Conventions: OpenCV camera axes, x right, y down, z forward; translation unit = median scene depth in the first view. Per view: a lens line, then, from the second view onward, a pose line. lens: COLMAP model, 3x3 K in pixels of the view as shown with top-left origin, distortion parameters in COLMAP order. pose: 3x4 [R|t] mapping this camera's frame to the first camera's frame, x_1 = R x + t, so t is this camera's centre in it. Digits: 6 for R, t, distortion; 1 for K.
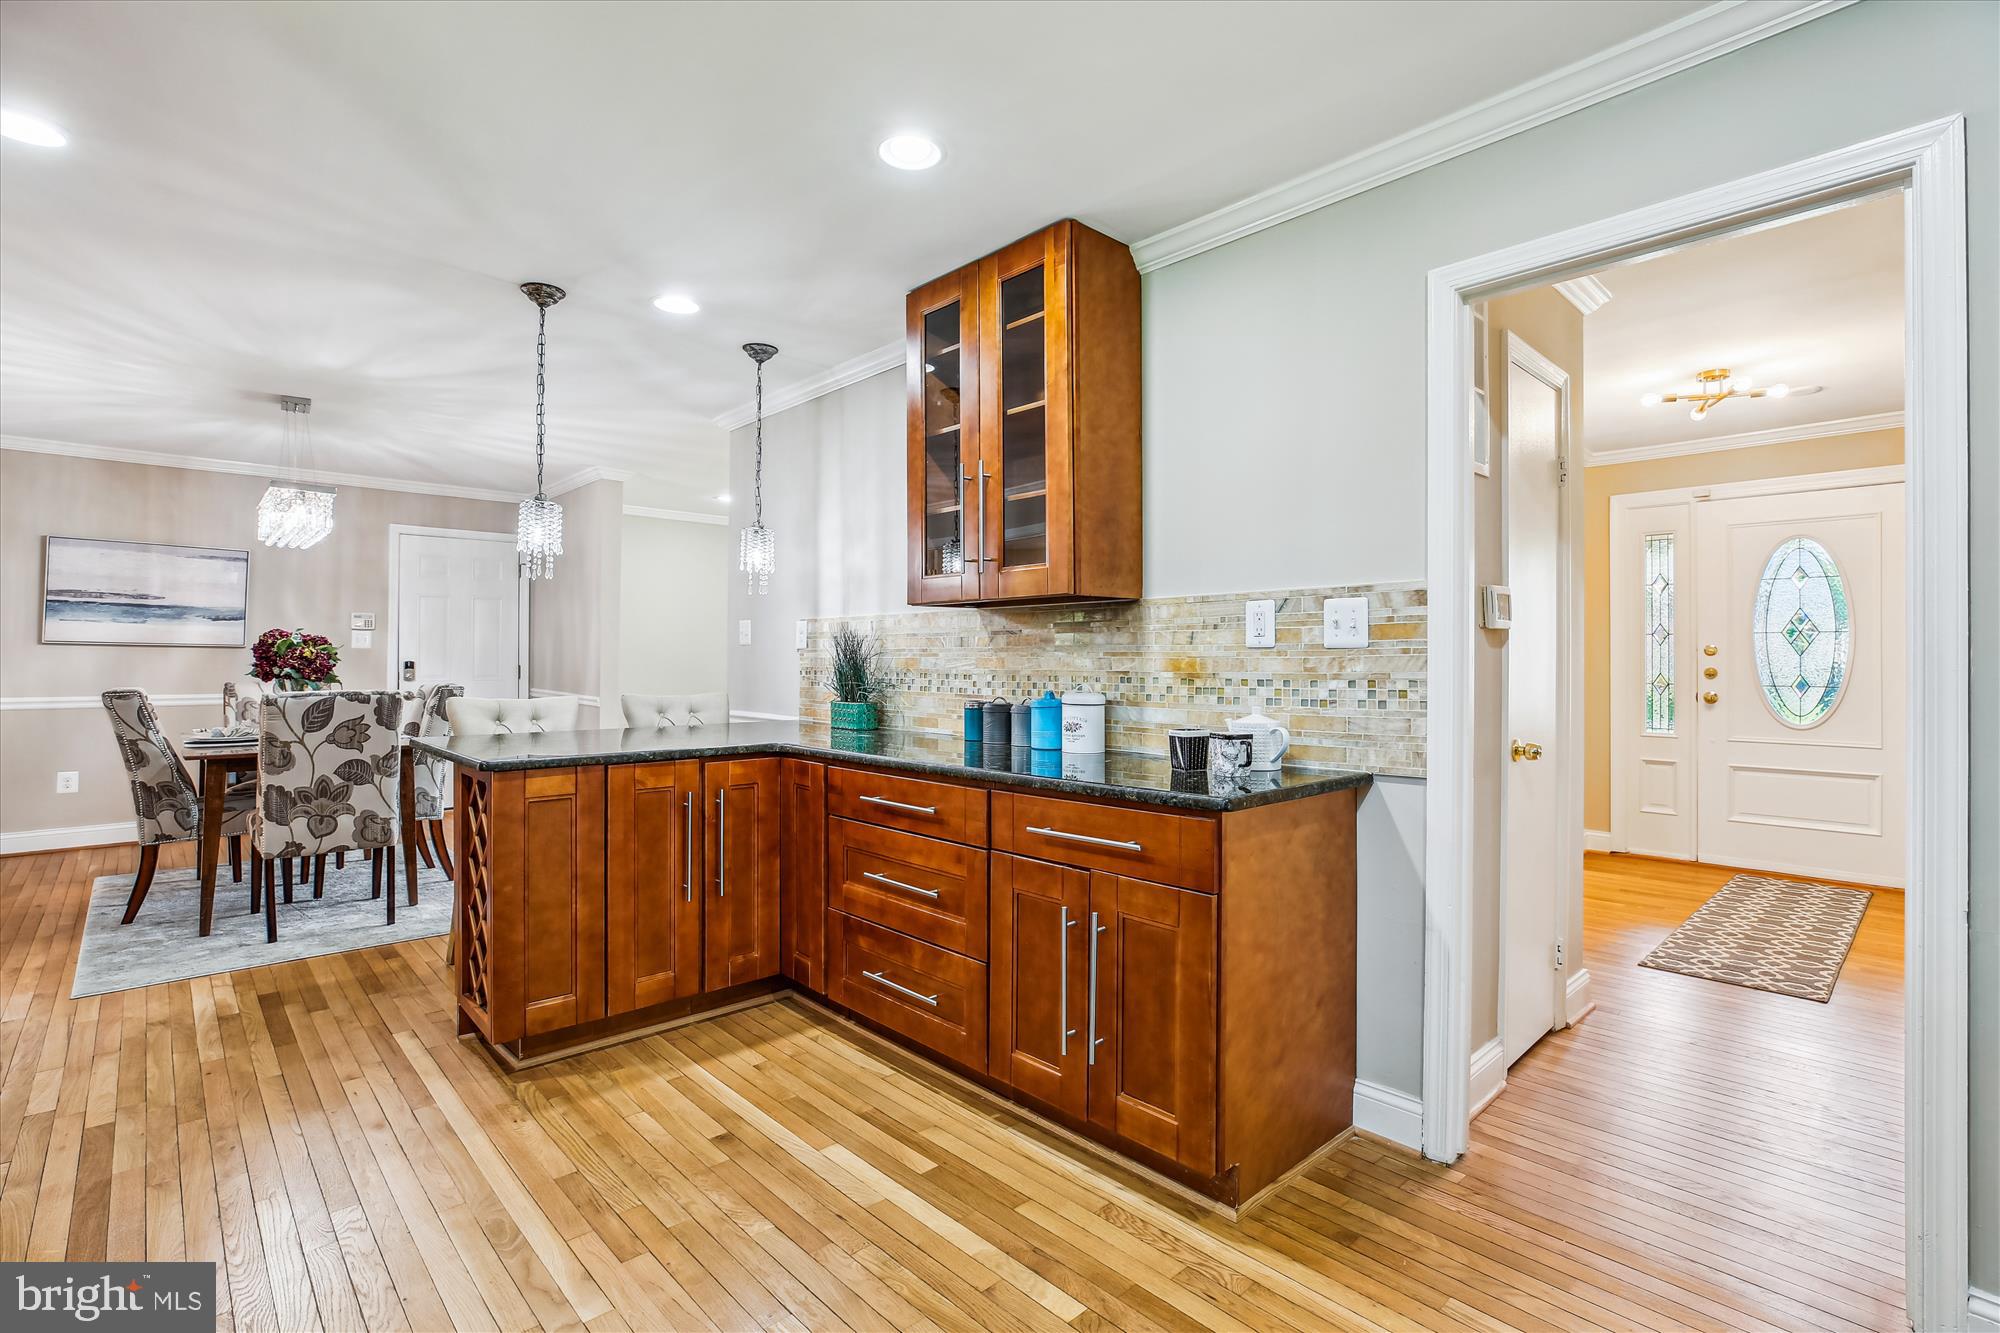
lens RADIAL K [[920.7, 0, 1004.1], [0, 920.7, 660.4], [0, 0, 1]] dist [-0.023511, 0.001274]
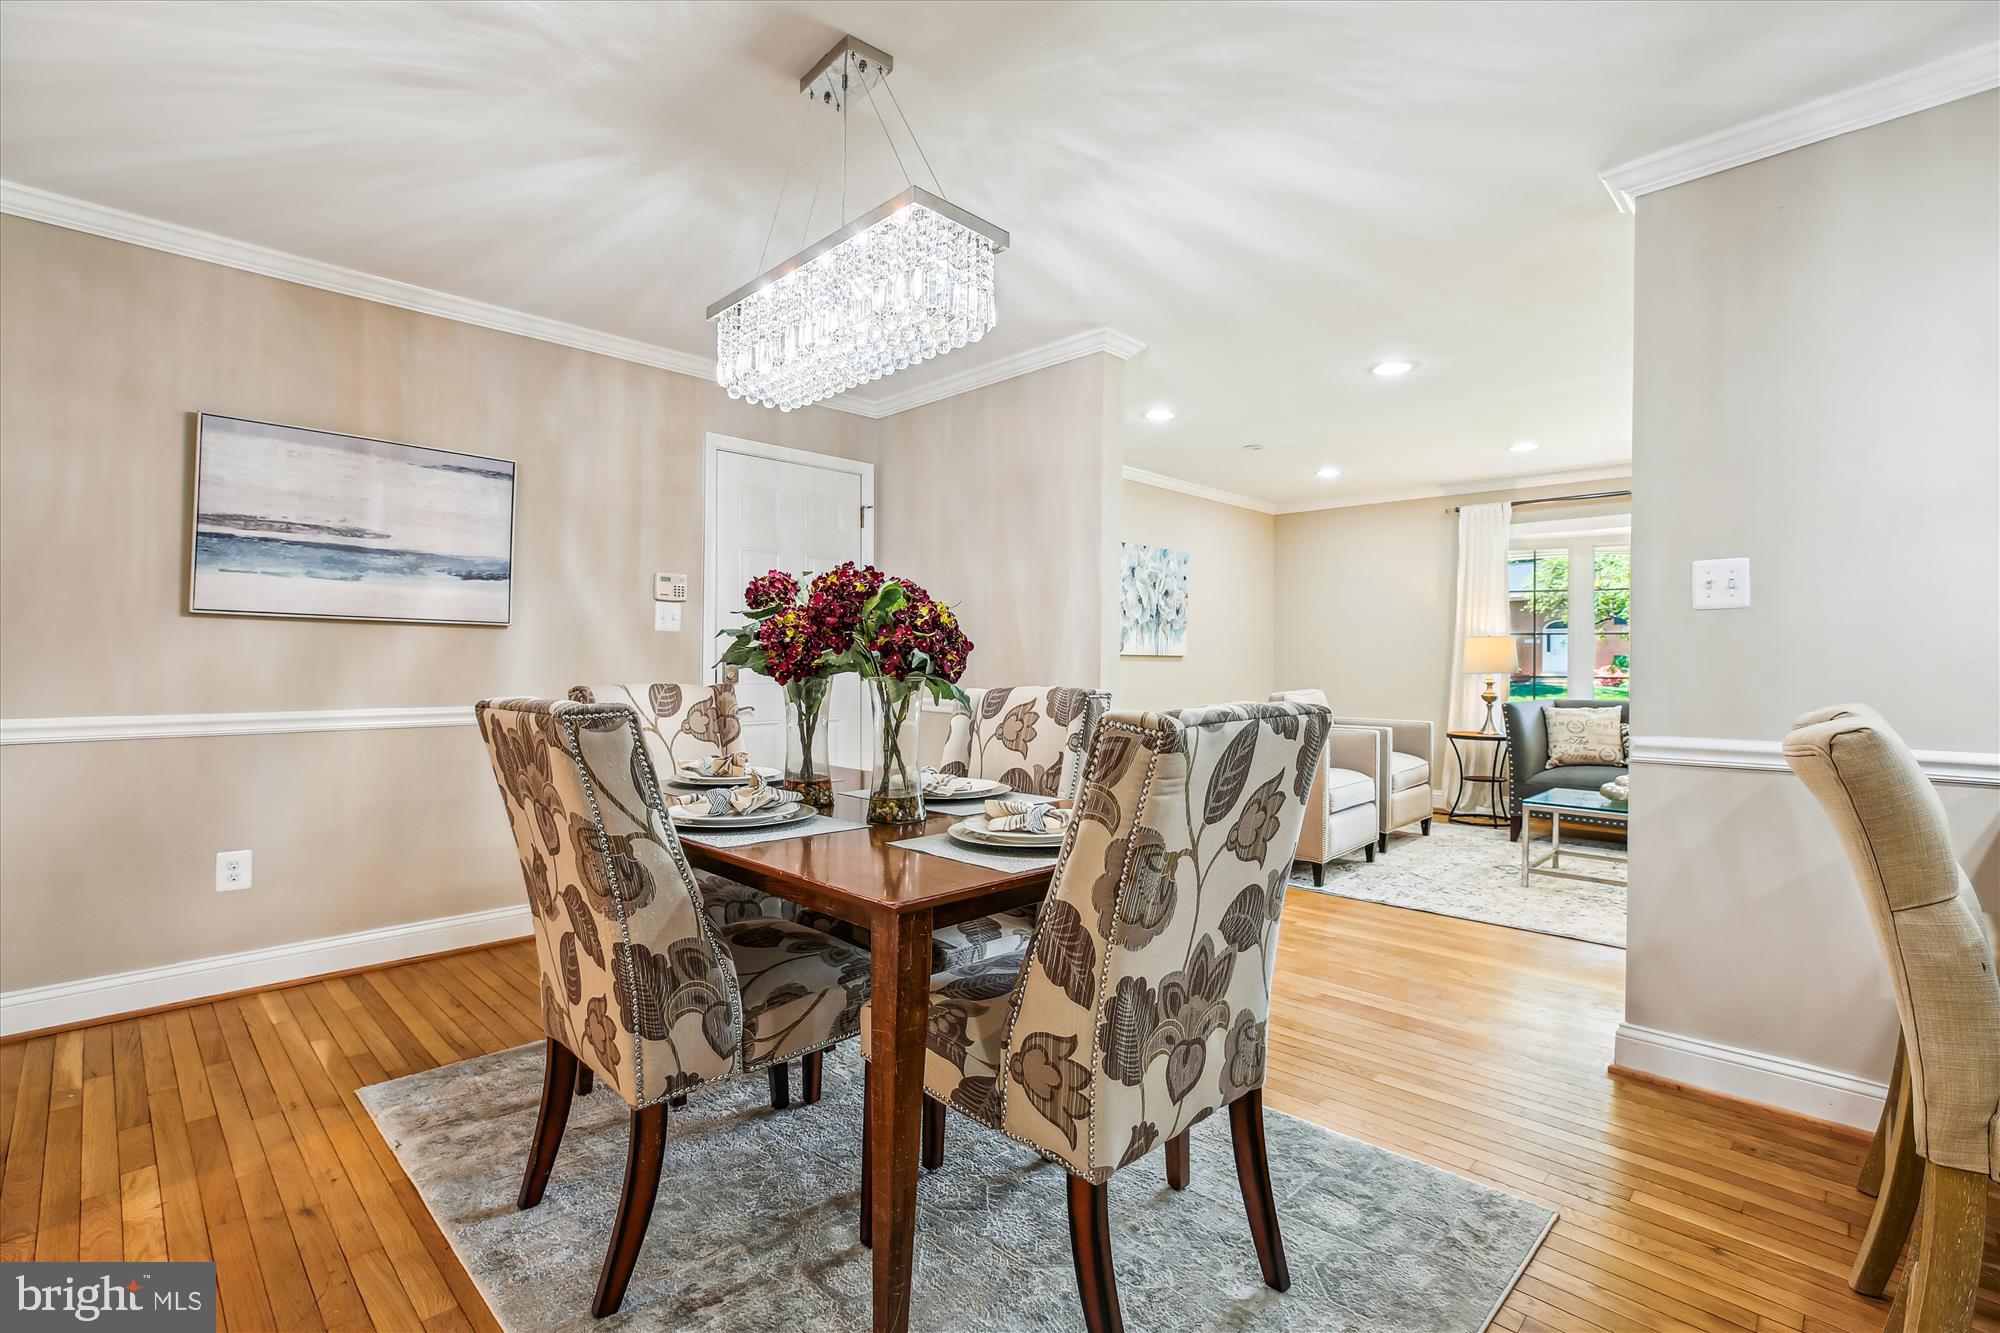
lens RADIAL K [[920.7, 0, 996.2], [0, 920.7, 669.5], [0, 0, 1]] dist [-0.023511, 0.001274]
pose [[0.999812, -0.002212, 0.019243, -0.594813], [0.002085, 0.999976, 0.006620, 0.011490], [-0.019257, -0.006579, 0.999793, 0.447006]]
